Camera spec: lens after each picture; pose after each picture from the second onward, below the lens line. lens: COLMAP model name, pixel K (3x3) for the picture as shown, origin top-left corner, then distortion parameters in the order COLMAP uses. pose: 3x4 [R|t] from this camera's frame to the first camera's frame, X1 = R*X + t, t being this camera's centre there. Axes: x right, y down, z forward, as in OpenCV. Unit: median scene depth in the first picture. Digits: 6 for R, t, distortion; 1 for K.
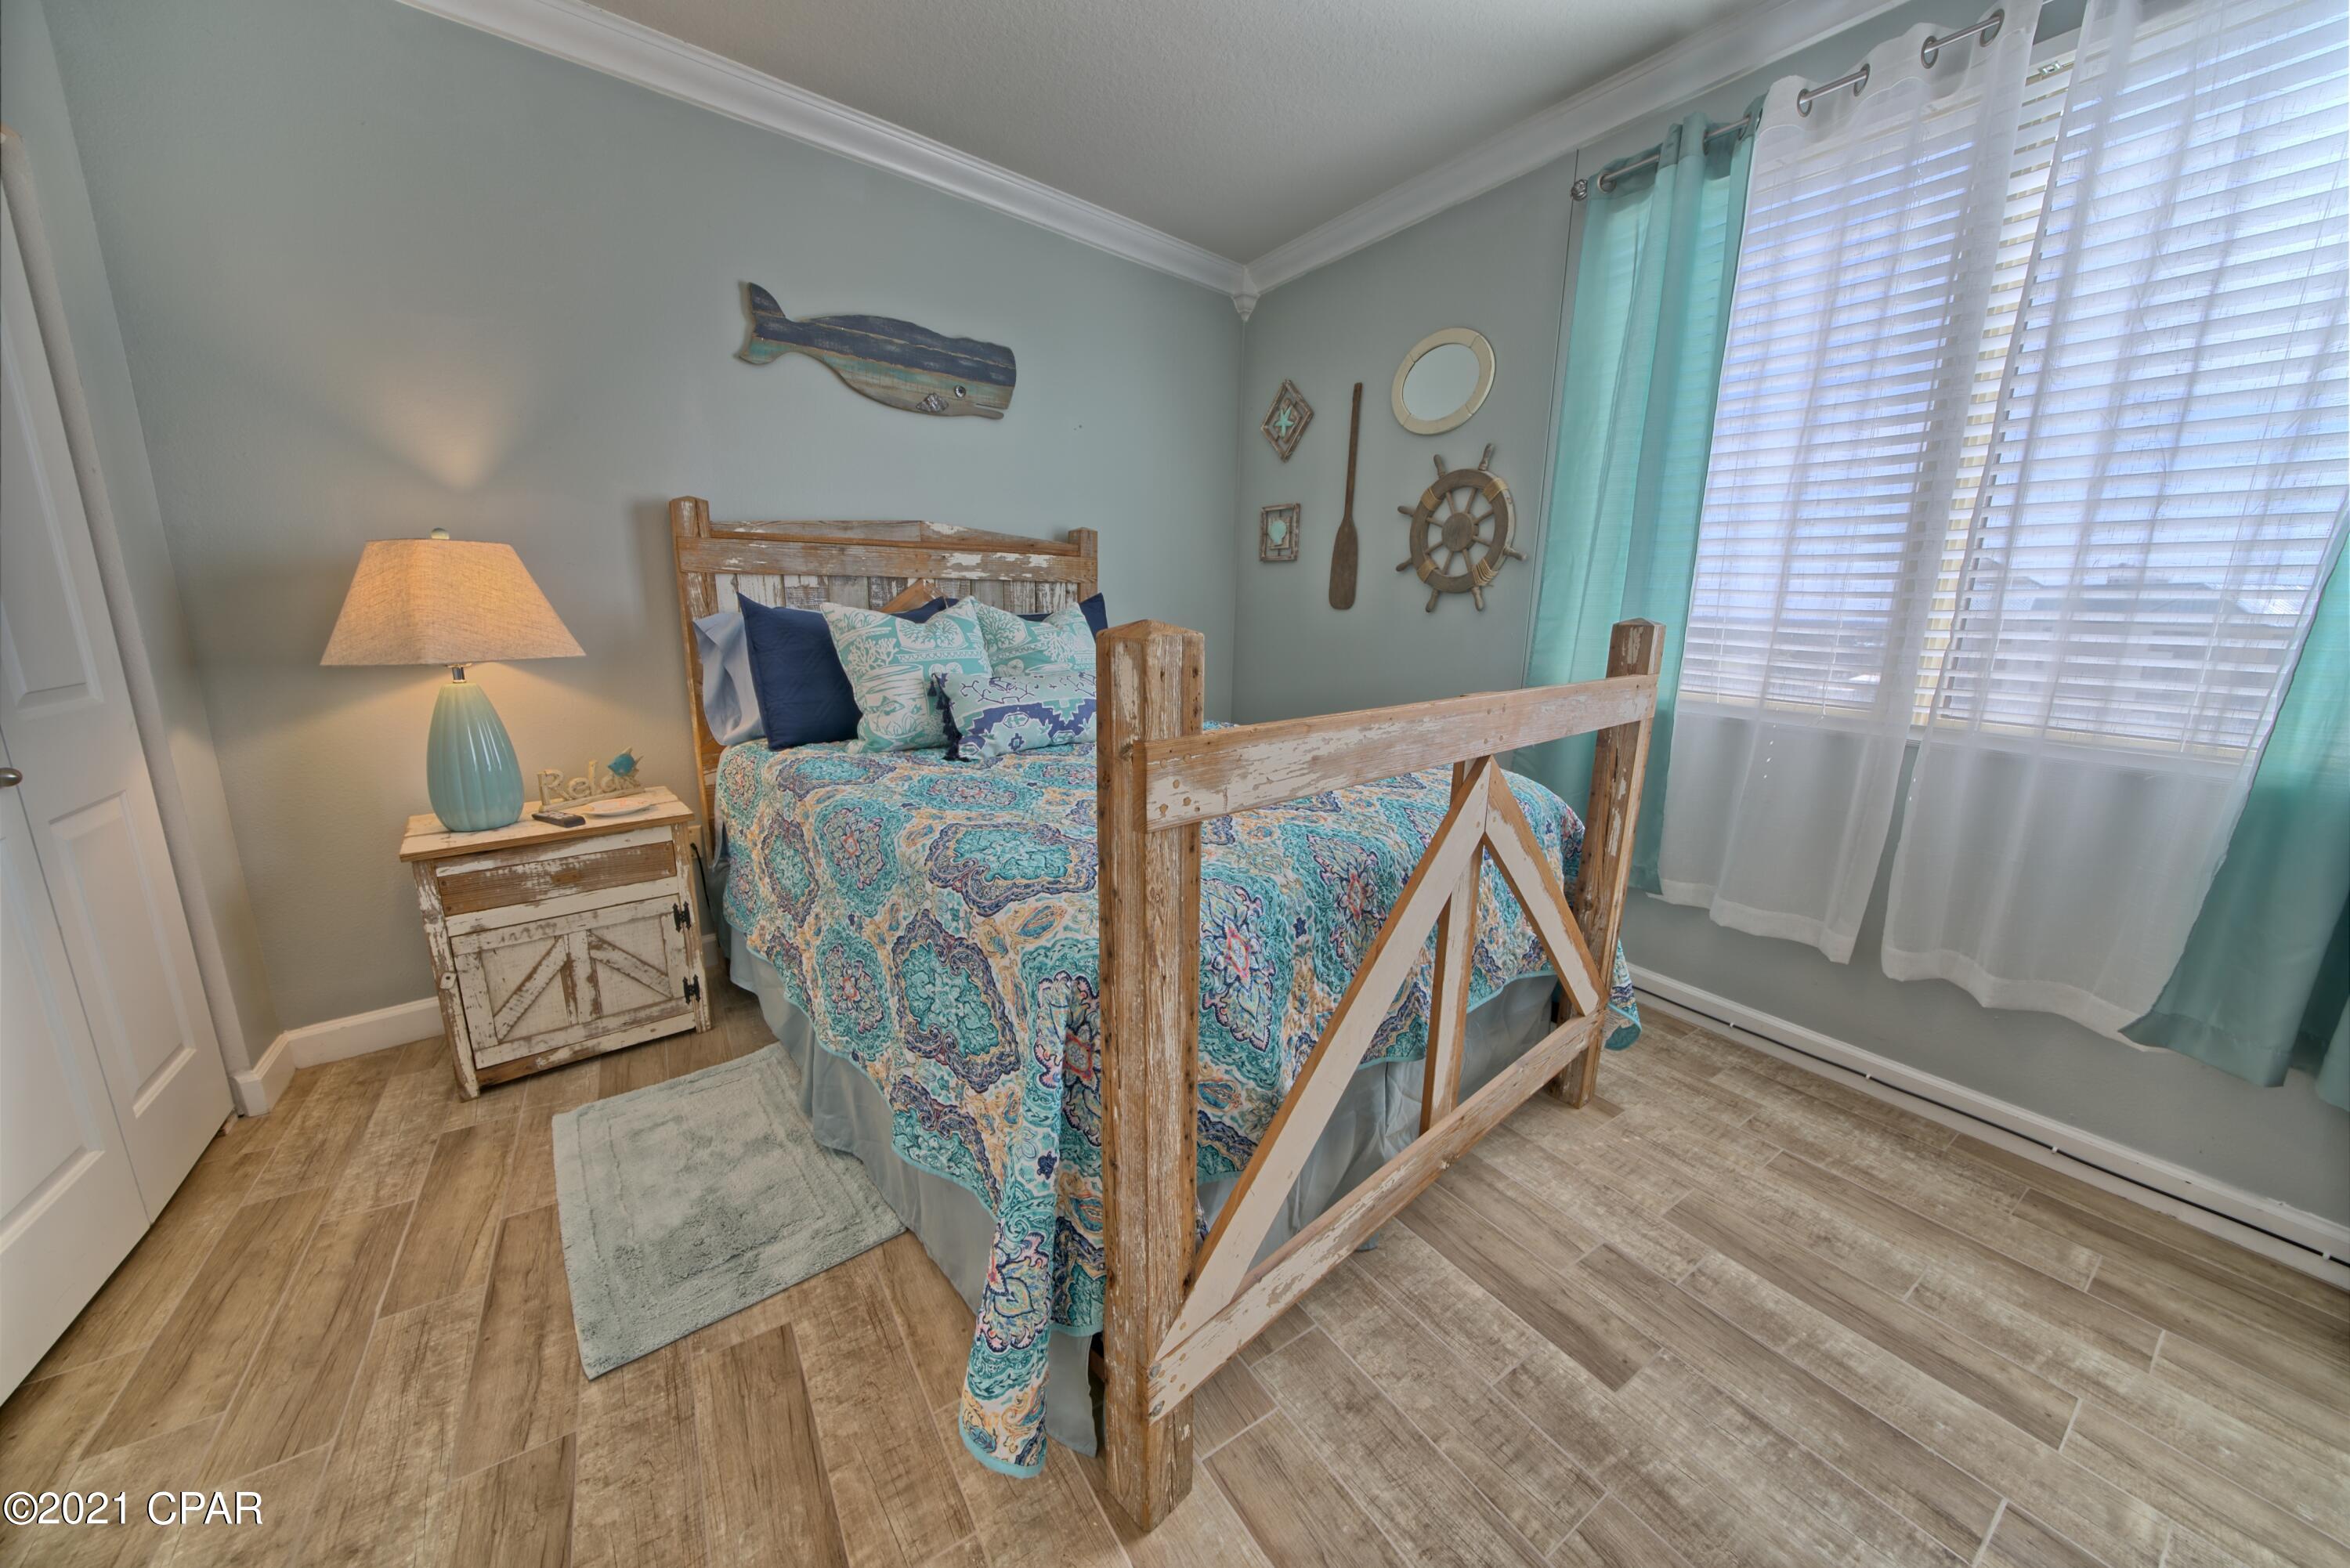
lens RADIAL K [[811.2, 0, 1170.5], [0, 811.2, 780.9], [0, 0, 1]] dist [-0.021658, 0.000200]
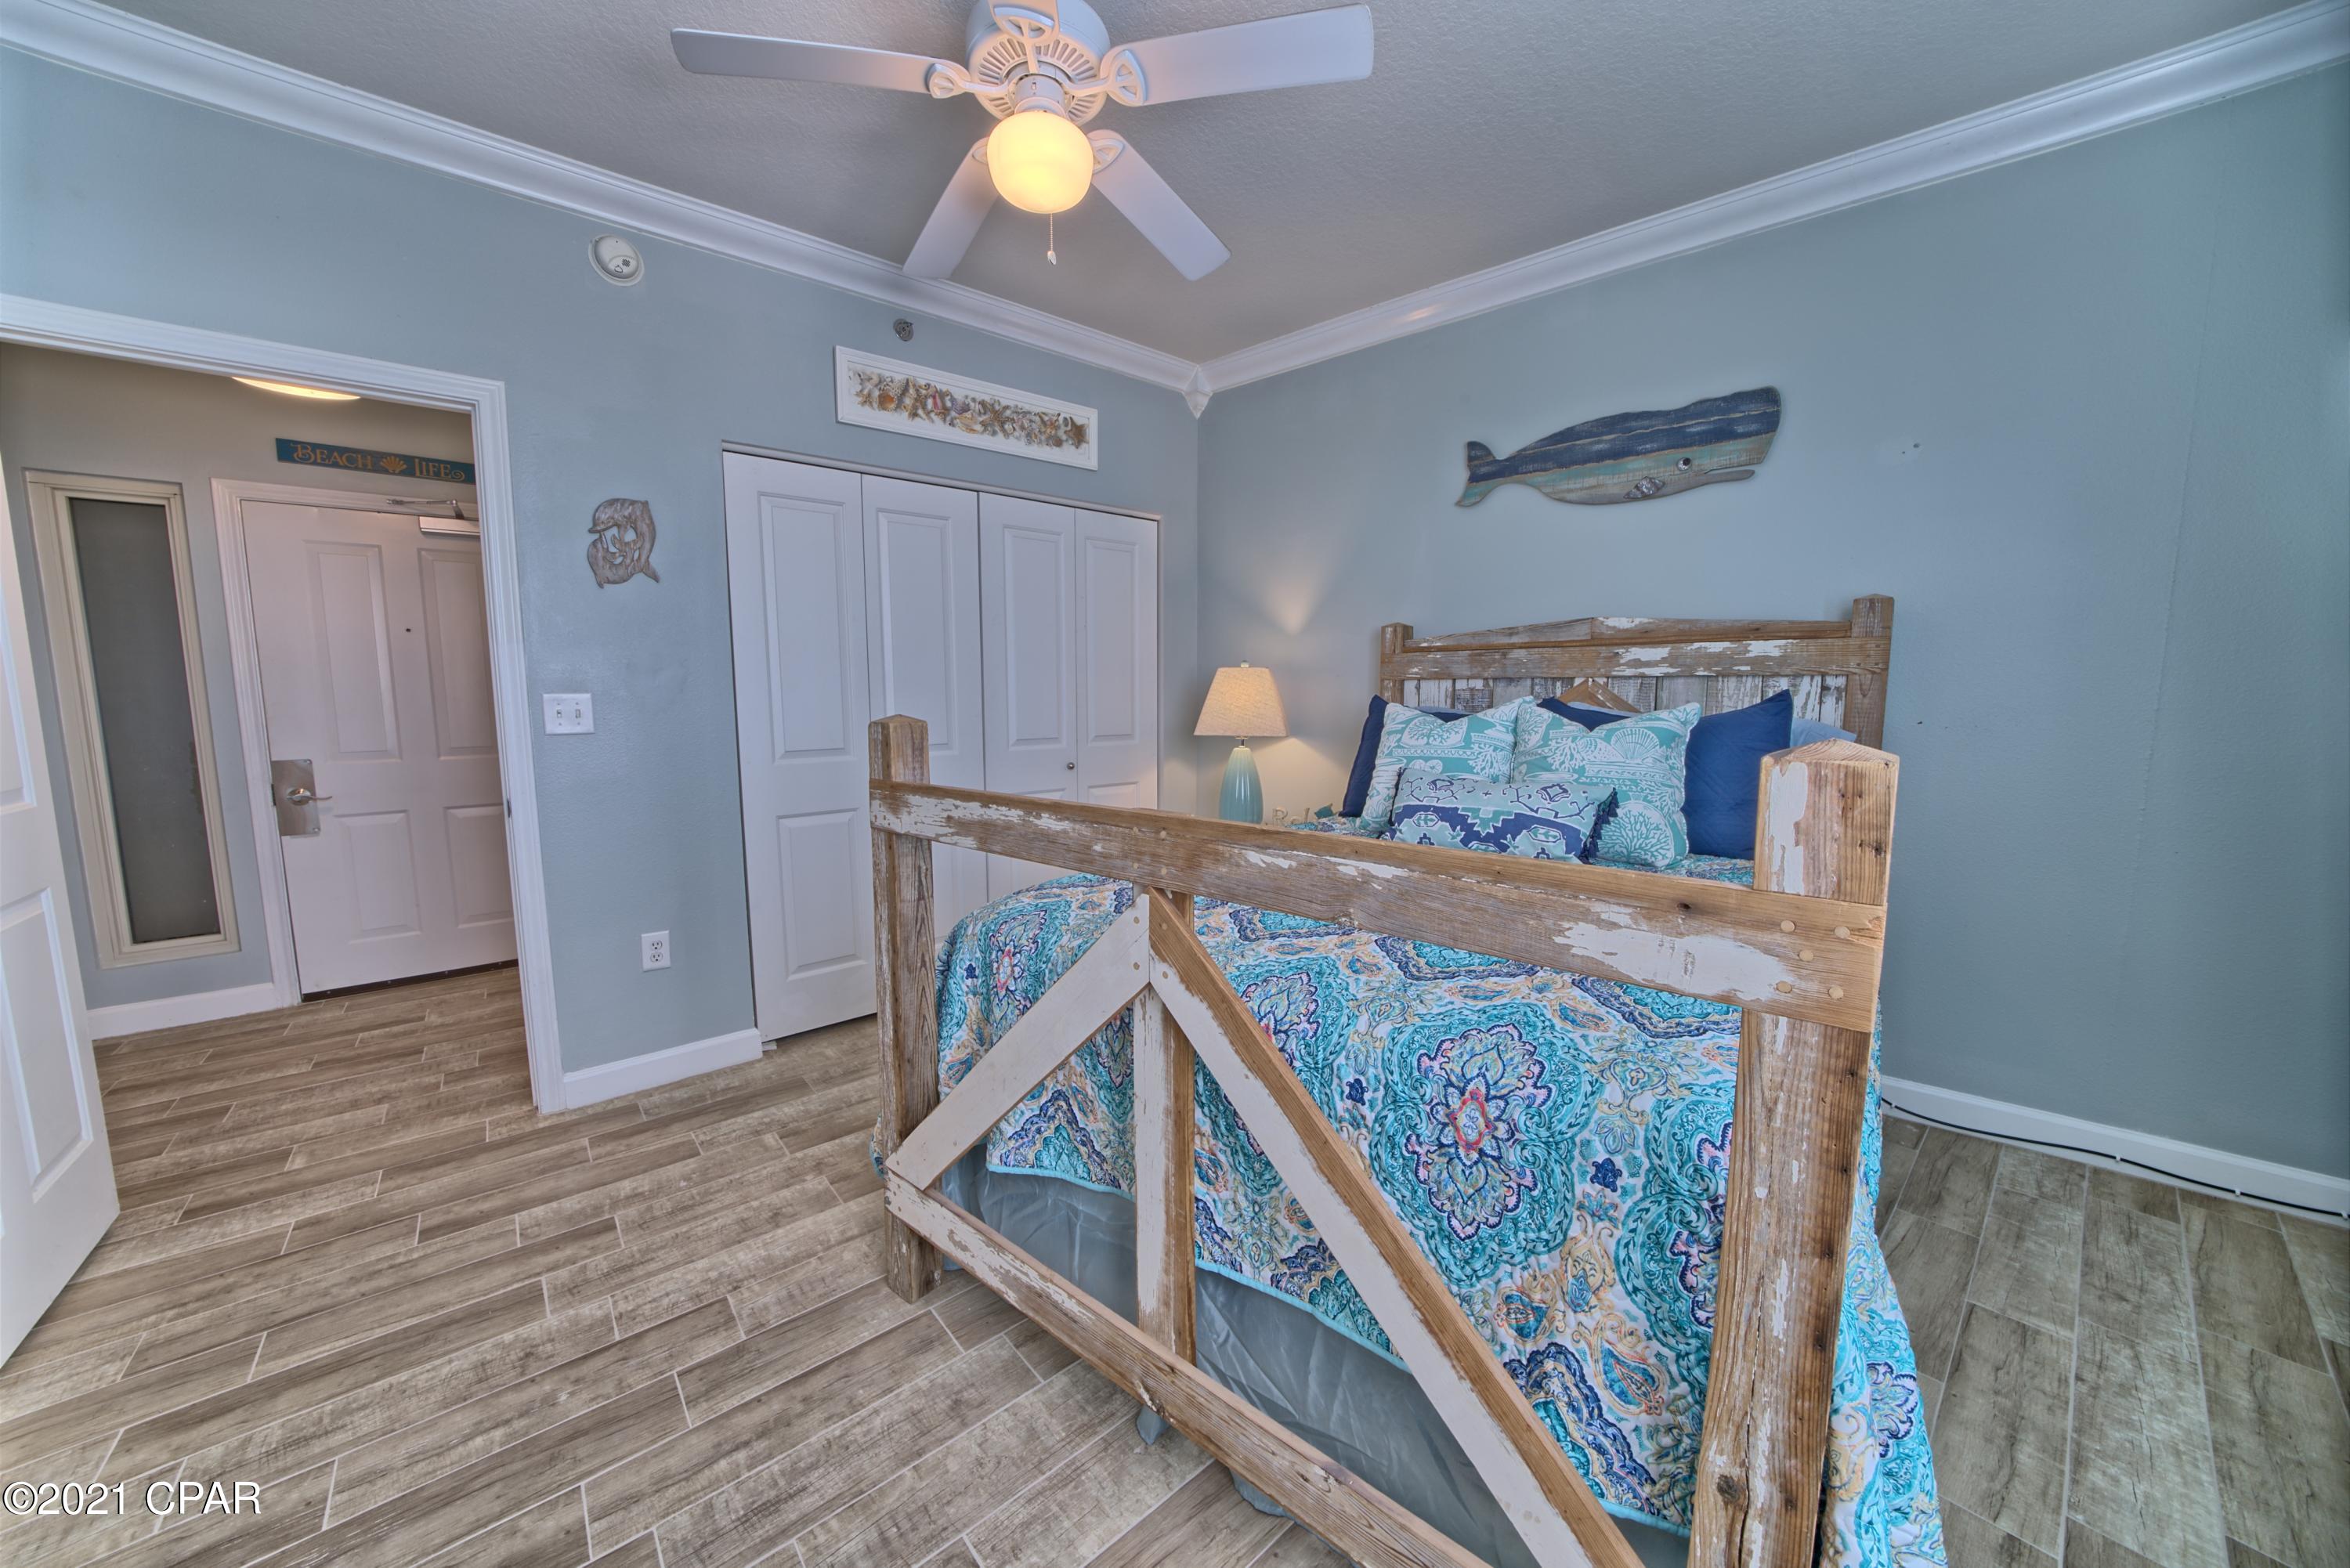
lens RADIAL K [[811.2, 0, 1170.5], [0, 811.2, 780.9], [0, 0, 1]] dist [-0.021658, 0.000200]
pose [[0.124393, 0.093582, -0.987810, 0.608697], [-0.210348, 0.975402, 0.065918, -0.099325], [0.969680, 0.199584, 0.141017, 0.450070]]
